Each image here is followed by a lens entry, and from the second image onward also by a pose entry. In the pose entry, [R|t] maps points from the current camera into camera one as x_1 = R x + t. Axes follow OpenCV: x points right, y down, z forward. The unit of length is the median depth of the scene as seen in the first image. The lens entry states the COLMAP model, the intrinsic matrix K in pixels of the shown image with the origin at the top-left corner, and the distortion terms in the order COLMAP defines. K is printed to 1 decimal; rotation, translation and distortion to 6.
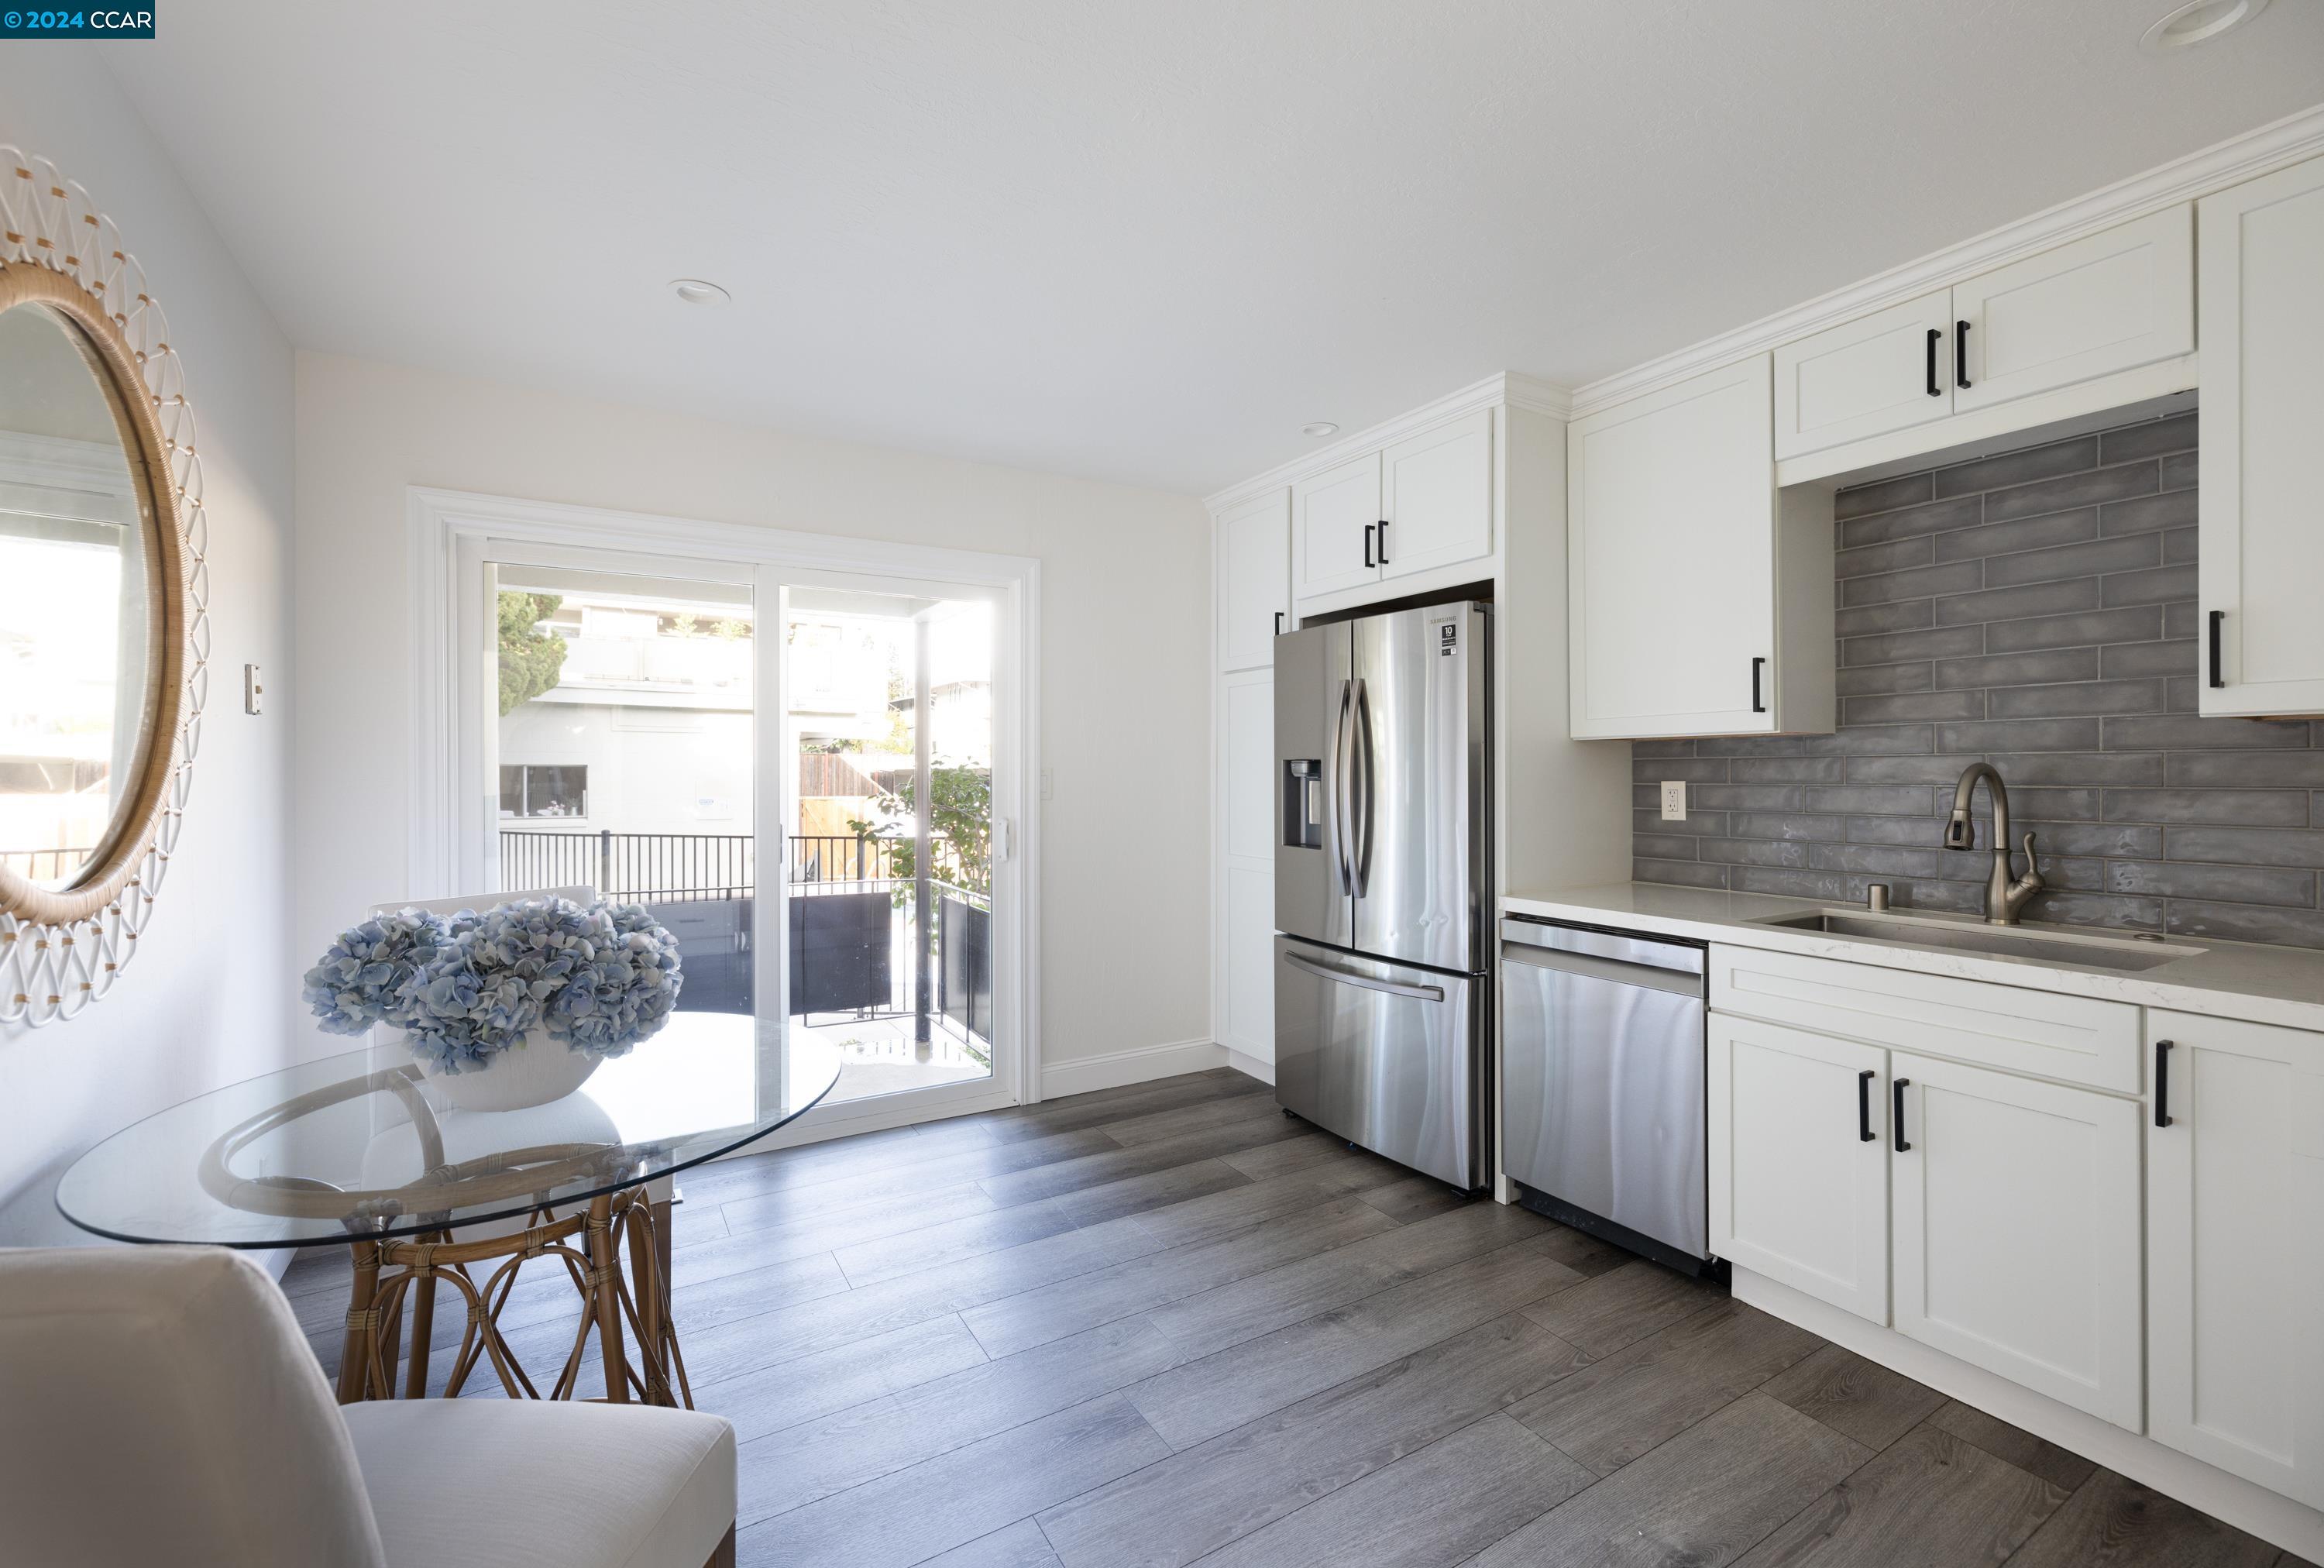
lens RADIAL K [[982.6, 0, 1149.7], [0, 982.6, 777.3], [0, 0, 1]] dist [0.000783, 0.000607]
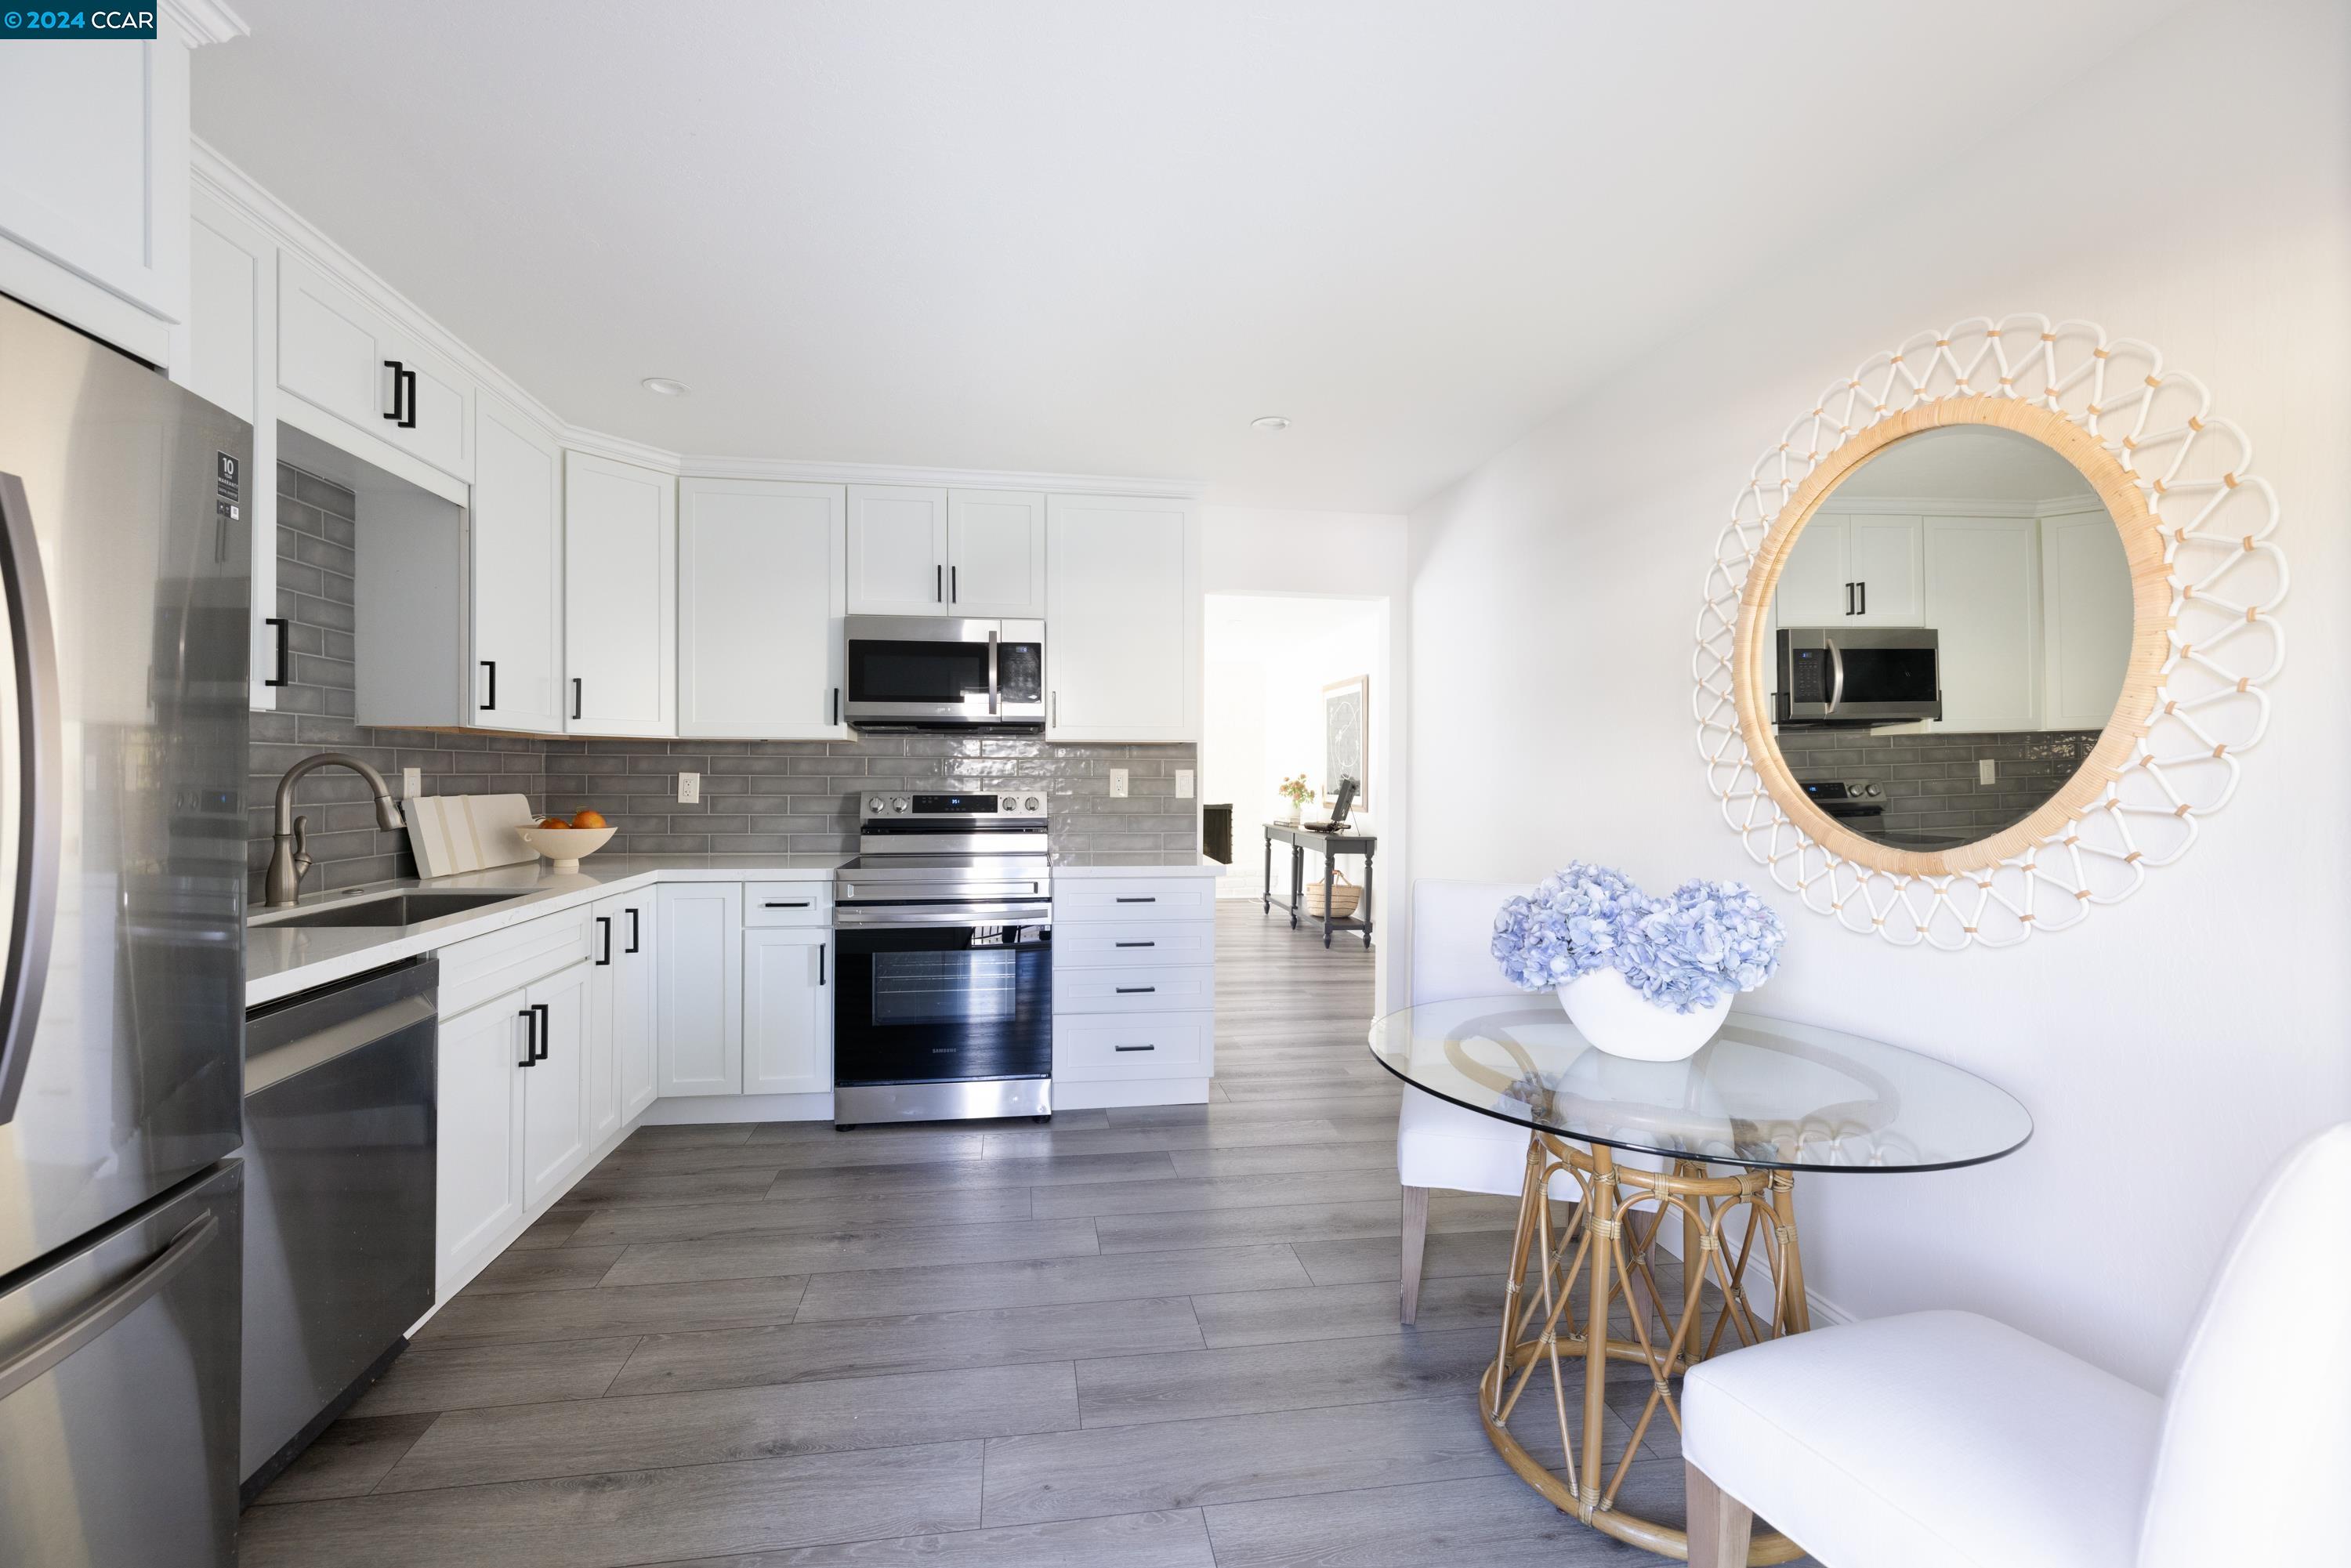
lens RADIAL K [[983.6, 0, 1165.4], [0, 983.6, 779.3], [0, 0, 1]] dist [-0.001545, 0.000052]
pose [[-0.930518, -0.004816, 0.366214, -0.347267], [-0.000799, 0.999938, 0.011120, 0.001103], [-0.366245, 0.010055, -0.930464, 1.439234]]
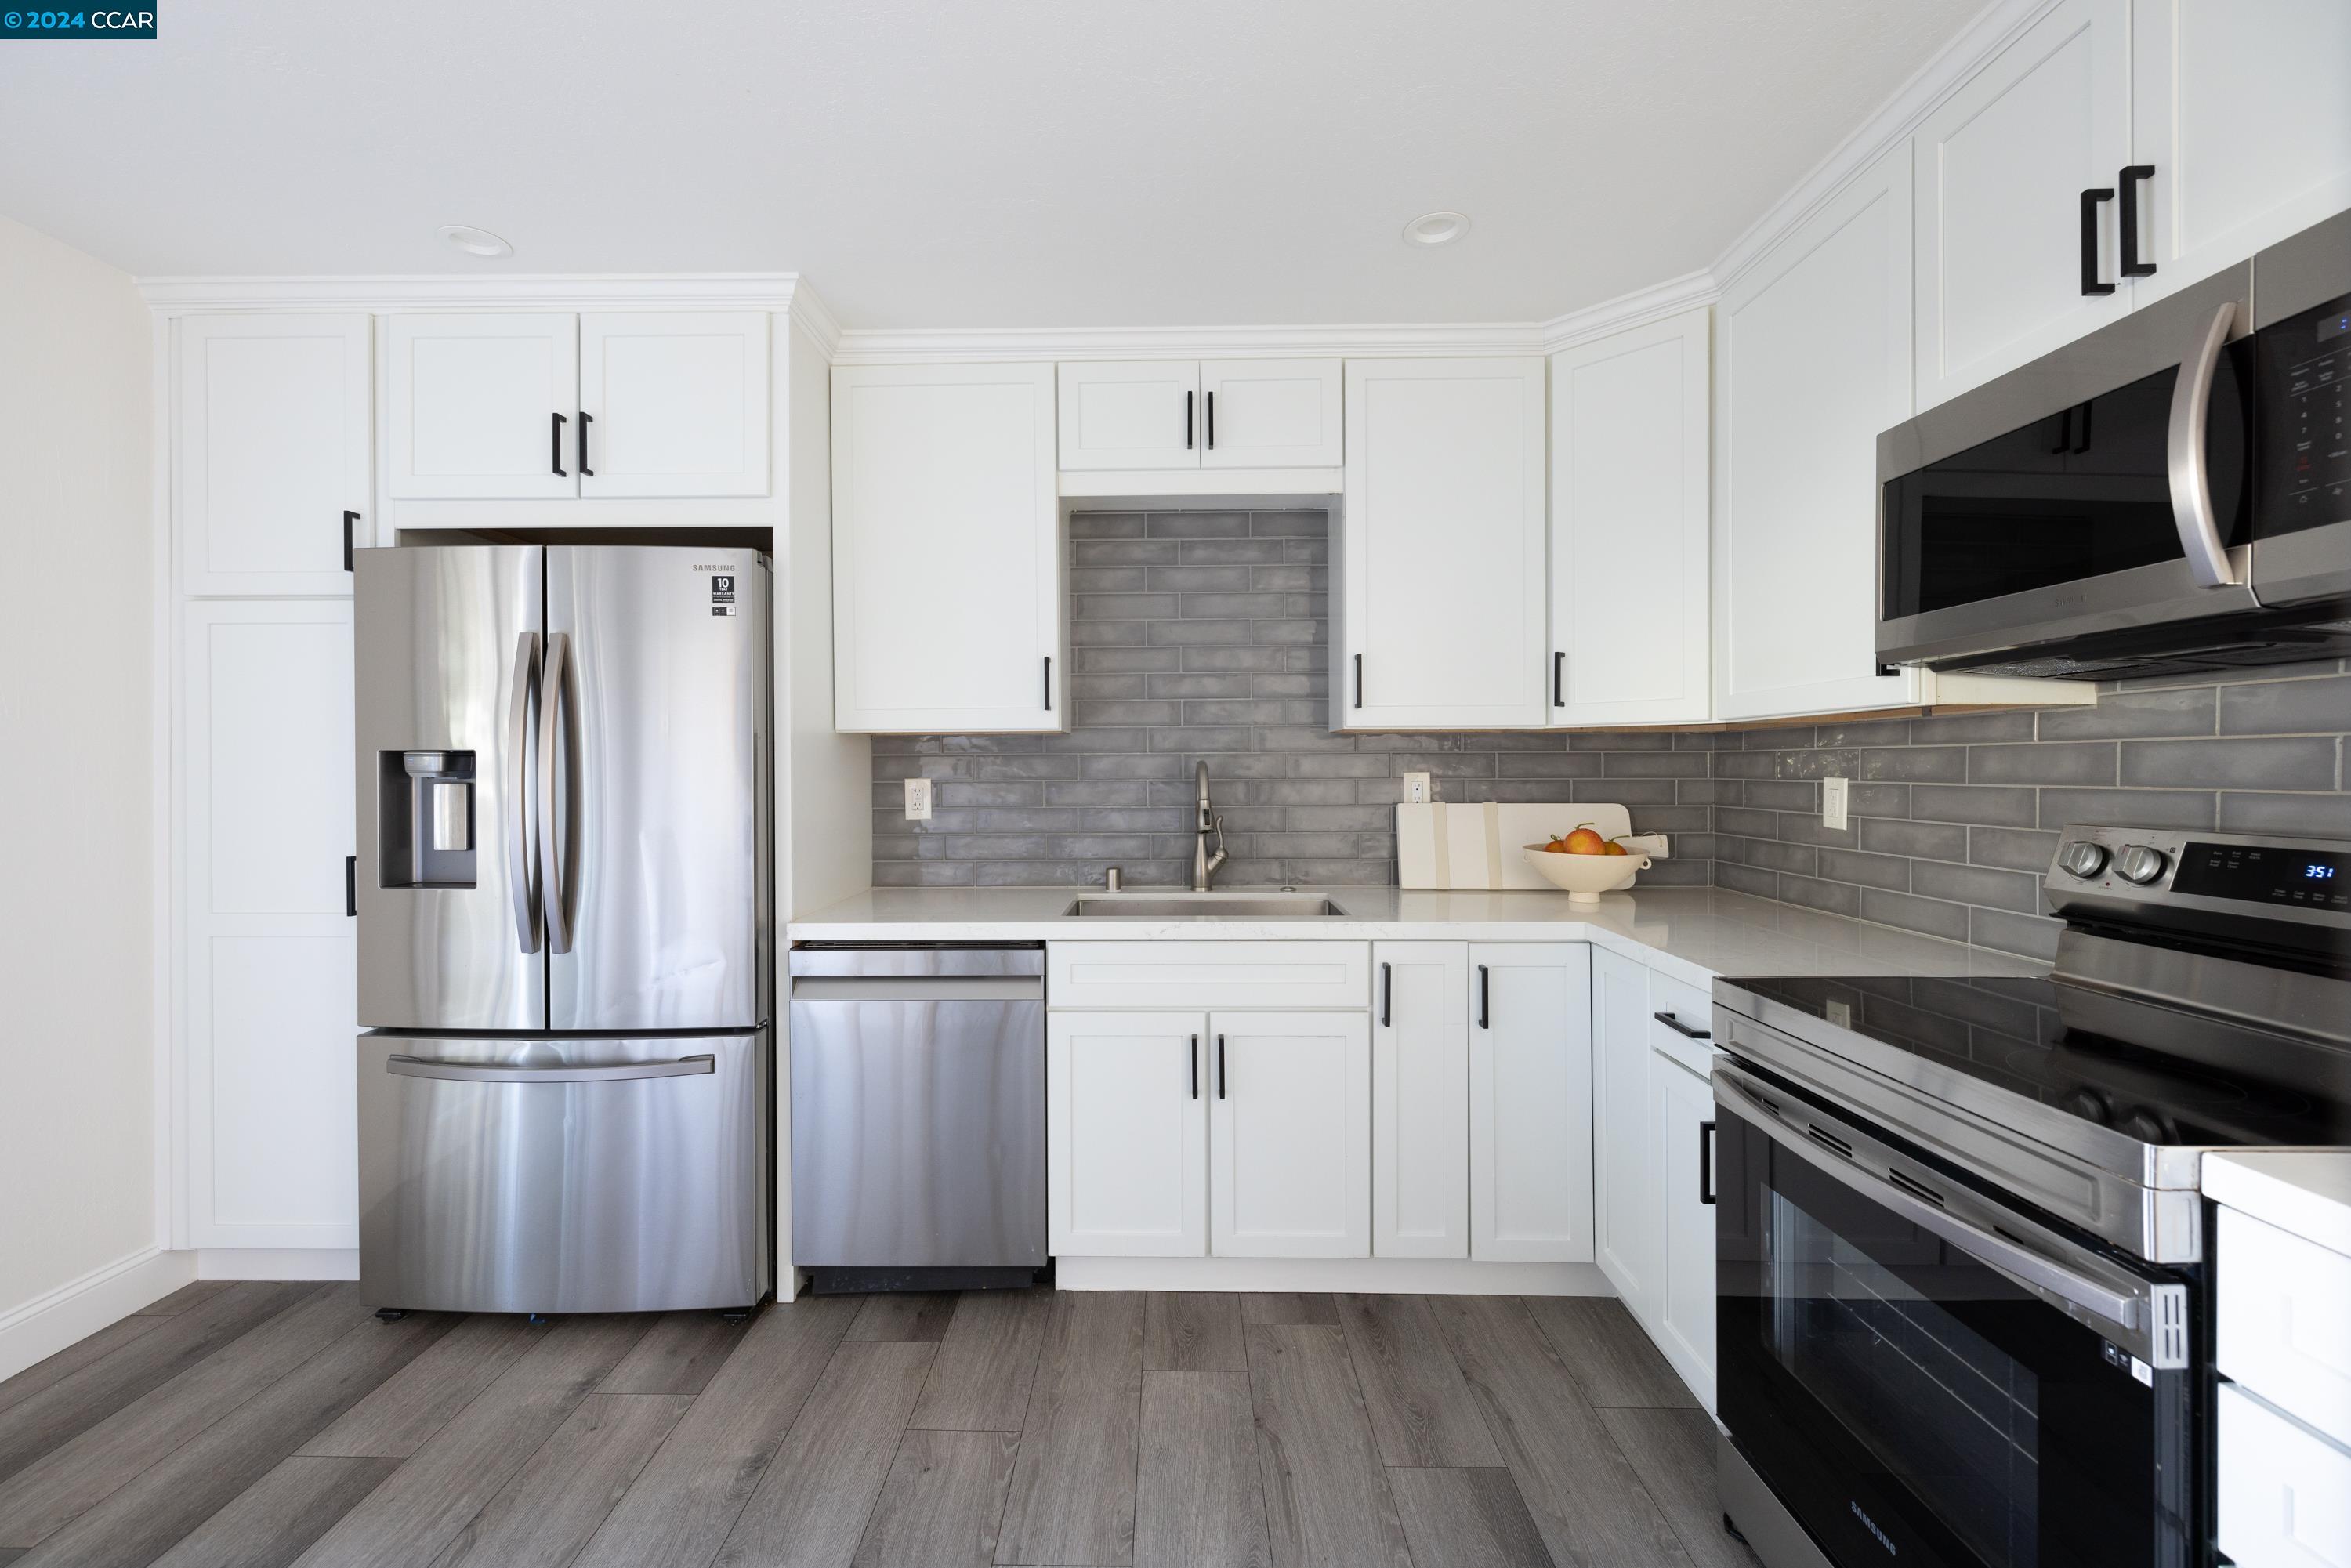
lens RADIAL K [[983.6, 0, 1163.3], [0, 983.6, 773.4], [0, 0, 1]] dist [-0.001545, 0.000052]
pose [[0.518956, -0.004432, 0.854789, -0.190627], [0.007286, 0.999973, 0.000761, 0.000034], [-0.854770, 0.005833, 0.518974, 0.351628]]
